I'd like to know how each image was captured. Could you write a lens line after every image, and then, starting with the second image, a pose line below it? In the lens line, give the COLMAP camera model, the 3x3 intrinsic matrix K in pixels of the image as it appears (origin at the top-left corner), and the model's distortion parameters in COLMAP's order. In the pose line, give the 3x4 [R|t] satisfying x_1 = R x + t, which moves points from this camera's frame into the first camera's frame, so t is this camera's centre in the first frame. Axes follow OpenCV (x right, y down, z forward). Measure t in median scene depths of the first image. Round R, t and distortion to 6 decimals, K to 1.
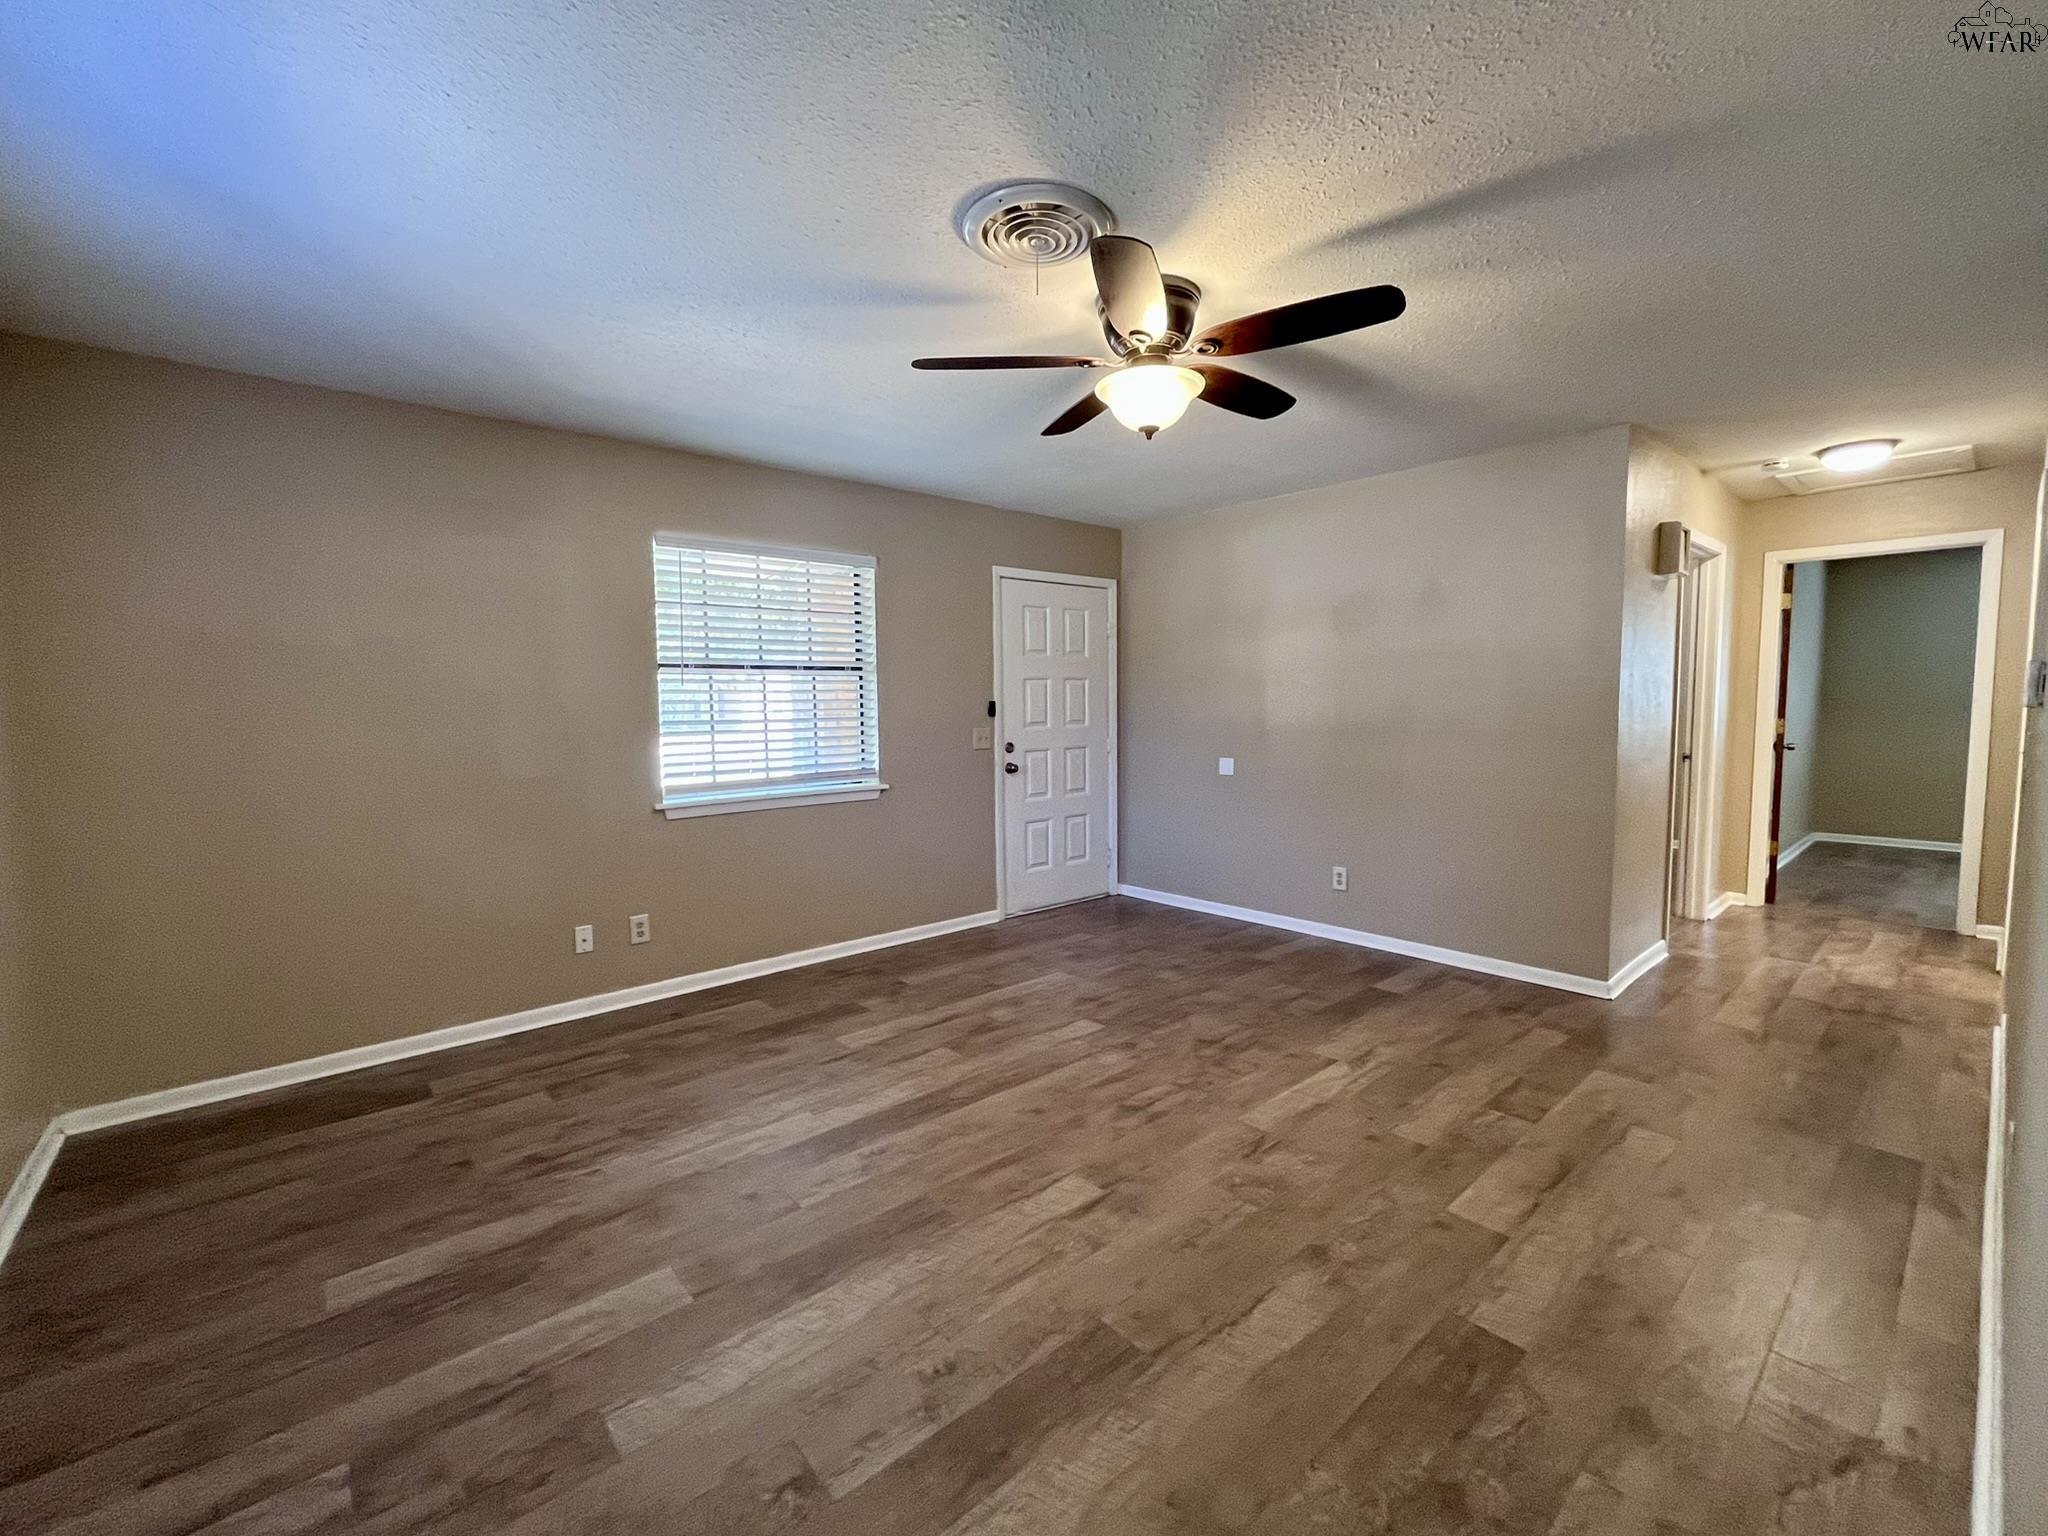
lens RADIAL K [[857.8, 0, 1024.0], [0, 857.8, 768.0], [0, 0, 1]] dist [-0.003051, -0.000395]
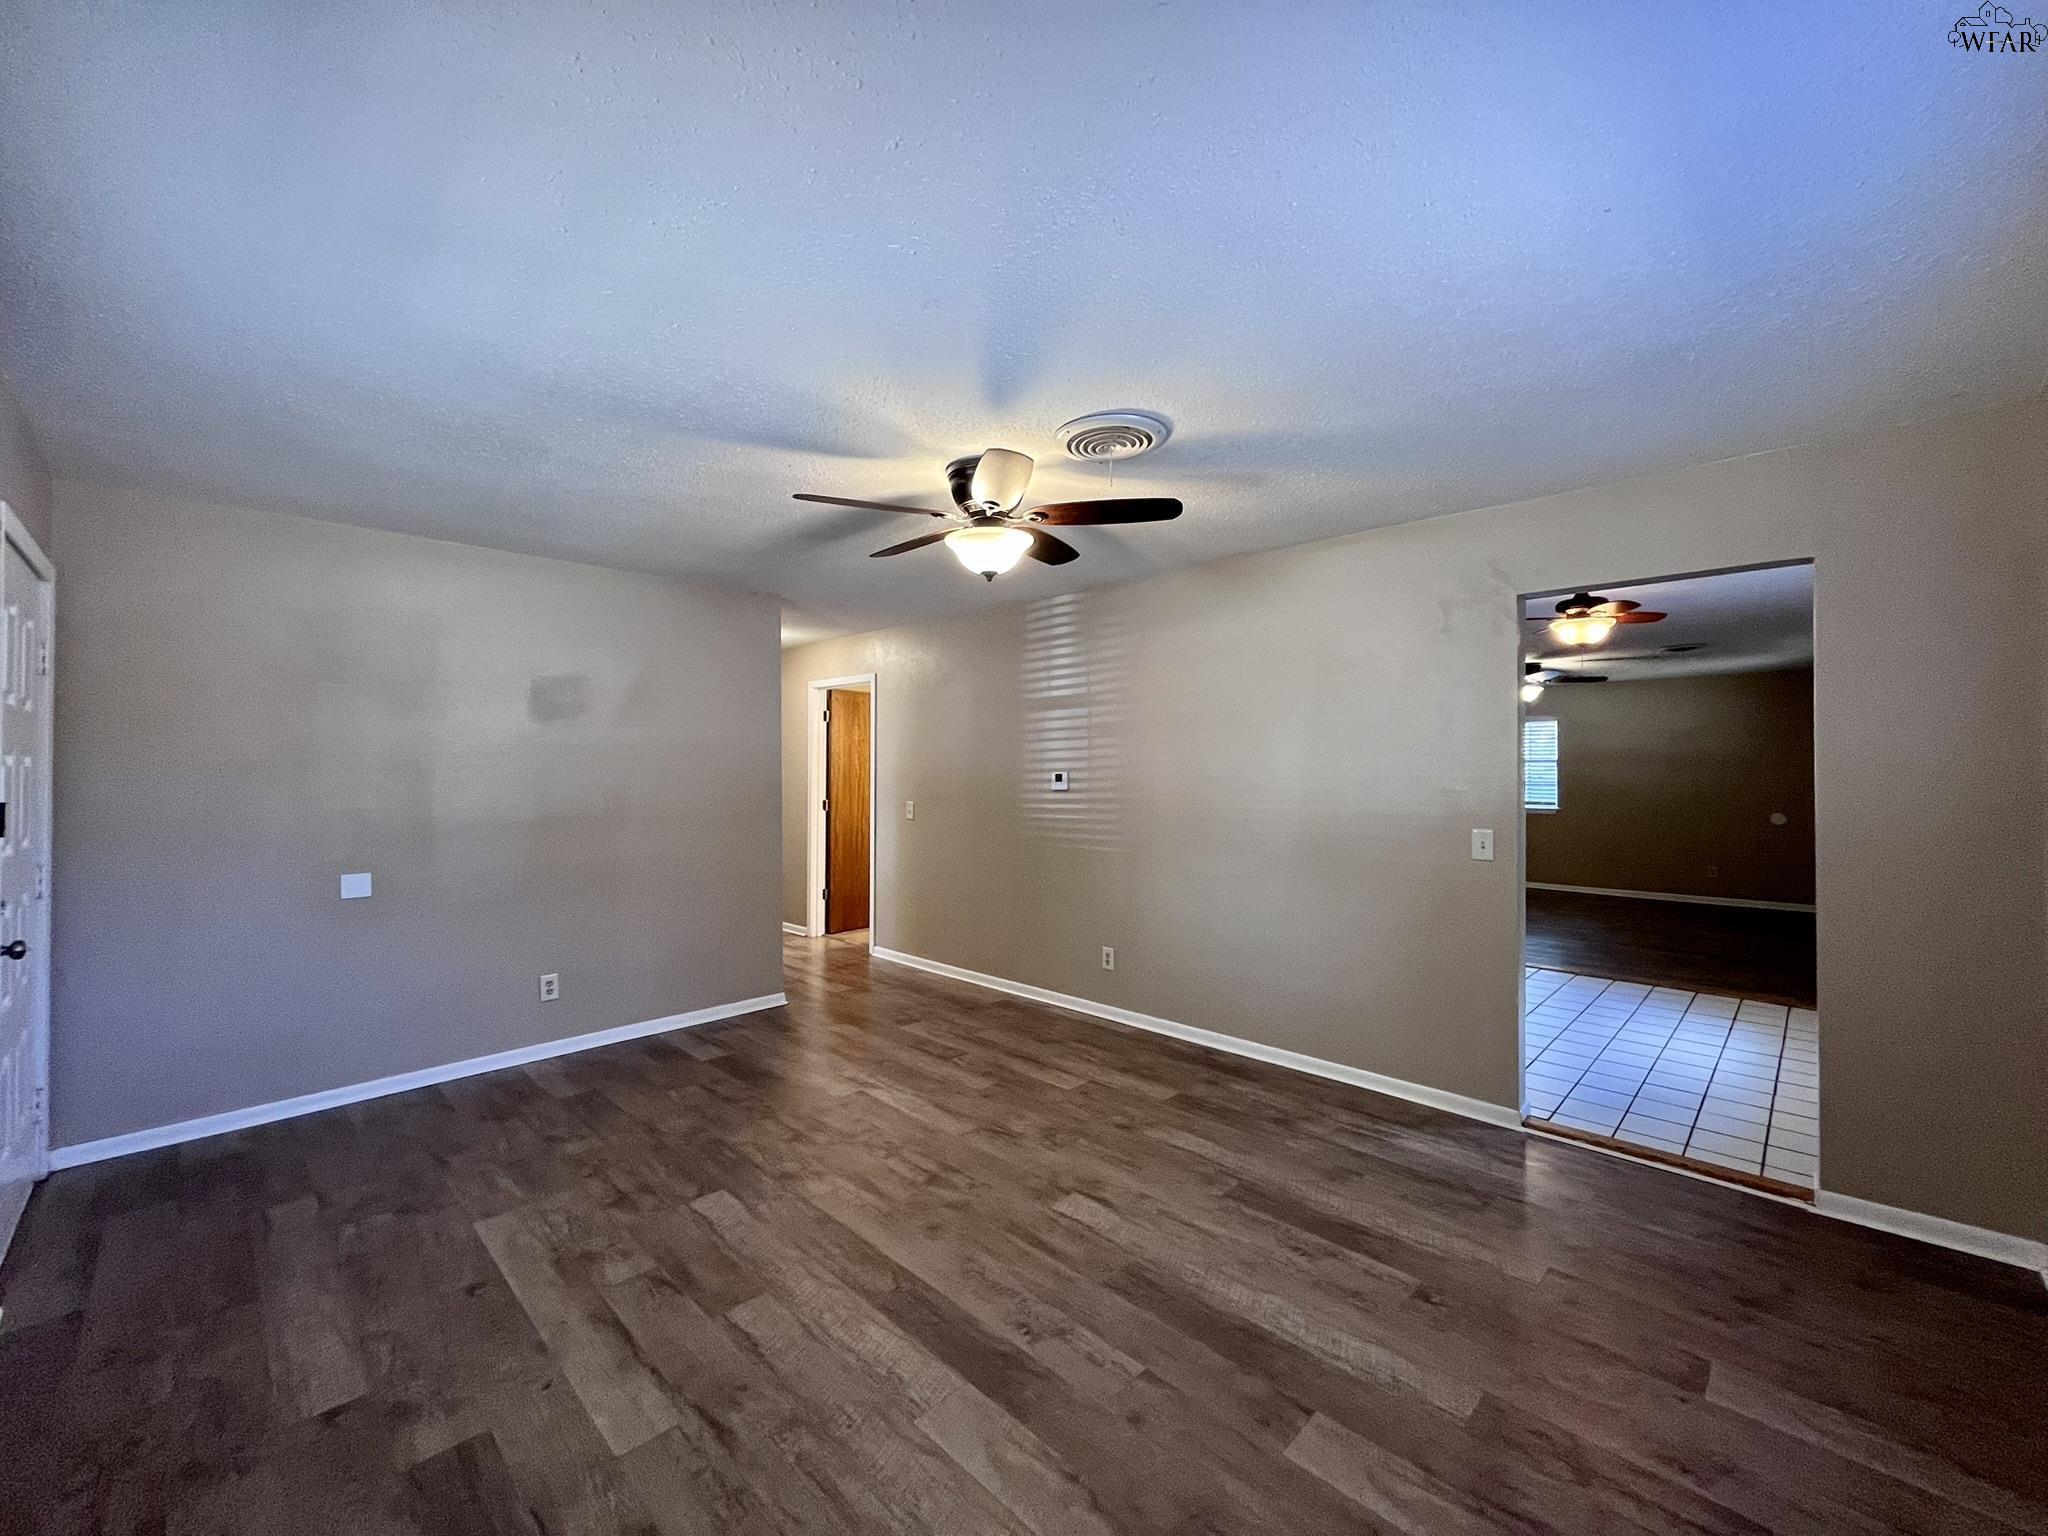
lens RADIAL K [[819.4, 0, 1024.0], [0, 819.4, 768.0], [0, 0, 1]] dist [-0.001119, -0.000001]
pose [[-0.077545, 0.014468, 0.996884, -0.867626], [0.081878, 0.996610, -0.008095, -0.087286], [-0.993621, 0.080995, -0.078466, 0.895759]]
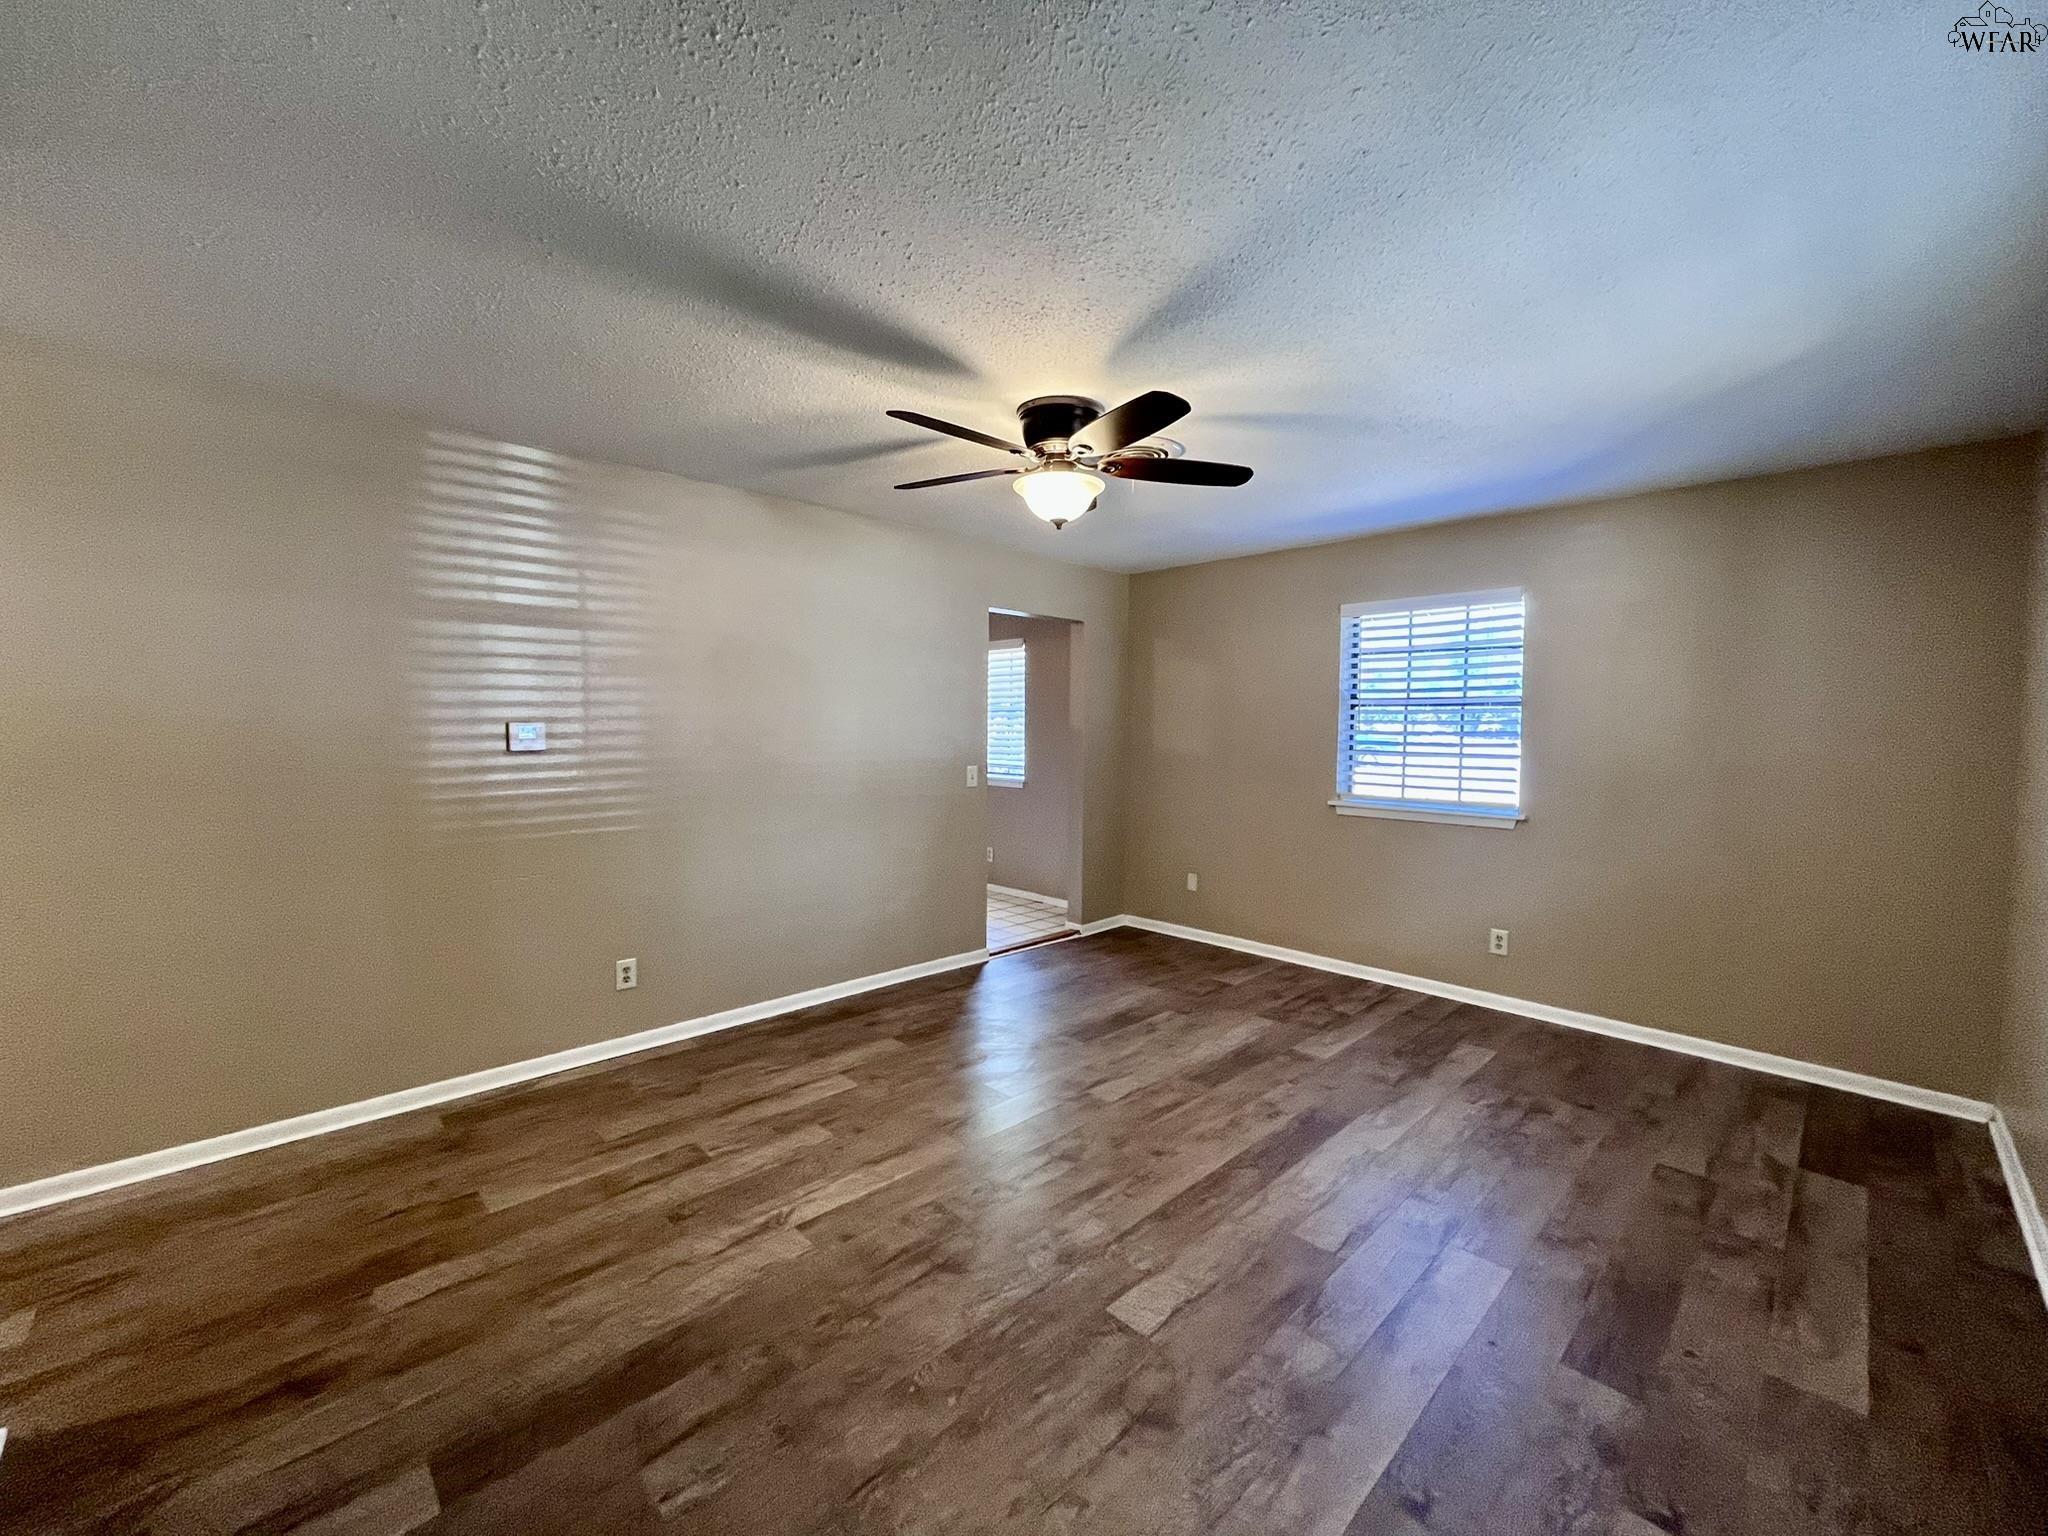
lens RADIAL K [[819.4, 0, 1024.0], [0, 819.4, 768.0], [0, 0, 1]] dist [-0.001119, -0.000001]
pose [[-0.998349, 0.005840, -0.057148, 0.218974], [-0.001805, 0.991139, 0.132816, -0.174231], [0.057417, 0.132699, -0.989492, 1.820242]]
